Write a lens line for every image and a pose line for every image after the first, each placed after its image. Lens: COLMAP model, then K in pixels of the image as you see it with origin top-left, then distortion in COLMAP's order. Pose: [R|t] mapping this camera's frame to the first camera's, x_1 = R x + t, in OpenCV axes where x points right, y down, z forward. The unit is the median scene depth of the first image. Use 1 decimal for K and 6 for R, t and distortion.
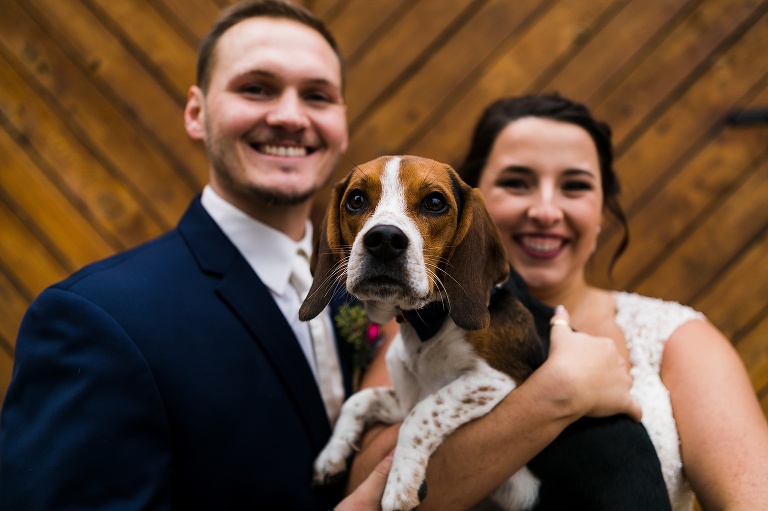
lens RADIAL K [[742.2, 0, 384.0], [0, 742.2, 255.5], [0, 0, 1]] dist [-0.000053, 0.012516]
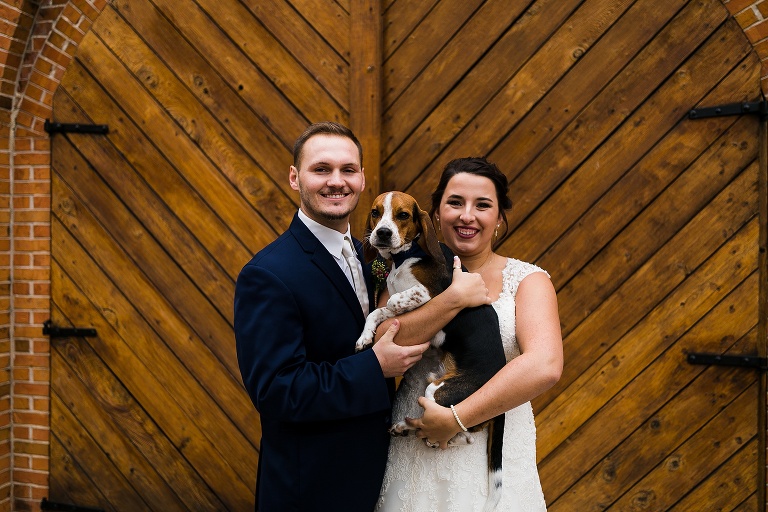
lens RADIAL K [[742.2, 0, 384.0], [0, 742.2, 256.0], [0, 0, 1]] dist [-0.000053, 0.012516]
pose [[0.985138, -0.005420, -0.171677, 0.338205], [0.021311, 0.995636, 0.090857, -0.138732], [0.170436, -0.093165, 0.980955, -1.013219]]
